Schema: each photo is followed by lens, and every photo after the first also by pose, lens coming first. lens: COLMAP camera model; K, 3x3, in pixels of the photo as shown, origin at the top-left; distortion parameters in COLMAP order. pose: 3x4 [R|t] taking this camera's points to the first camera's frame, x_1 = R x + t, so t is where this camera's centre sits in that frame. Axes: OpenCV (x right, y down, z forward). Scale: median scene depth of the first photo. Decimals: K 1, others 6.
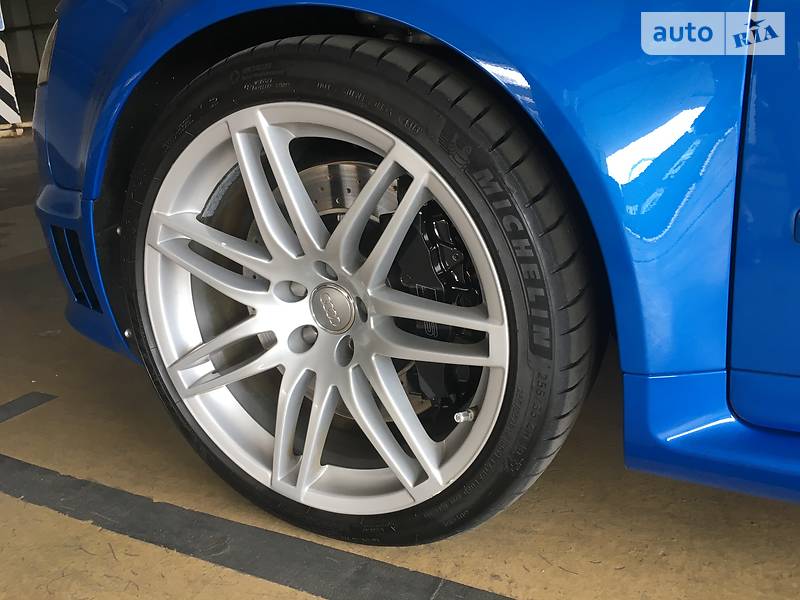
lens RADIAL K [[683.1, 0, 401.3], [0, 683.1, 298.7], [0, 0, 1]] dist [0.070085, -0.087395]
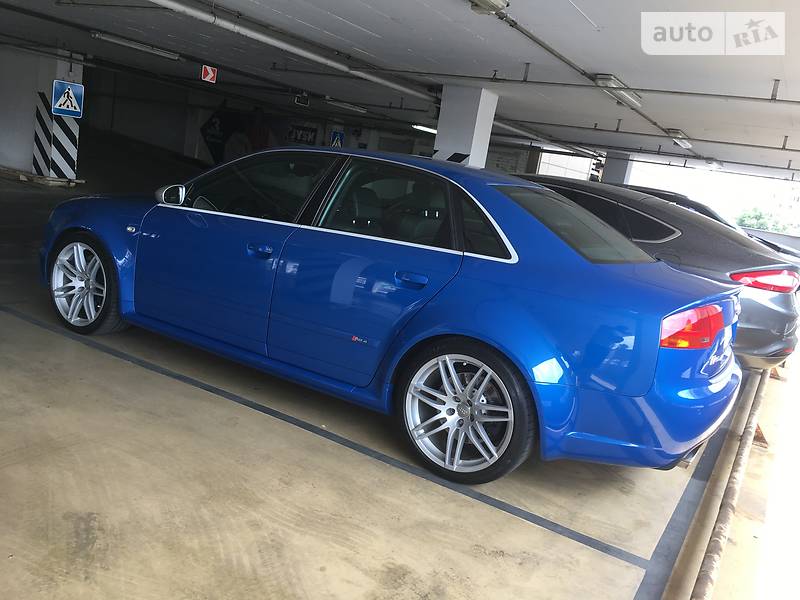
lens RADIAL K [[683.1, 0, 401.8], [0, 683.1, 298.2], [0, 0, 1]] dist [0.070085, -0.087395]
pose [[0.998030, -0.007911, -0.062231, -0.193567], [-0.008680, 0.965060, -0.261886, 0.377540], [0.062128, 0.261911, 0.963090, -2.496816]]
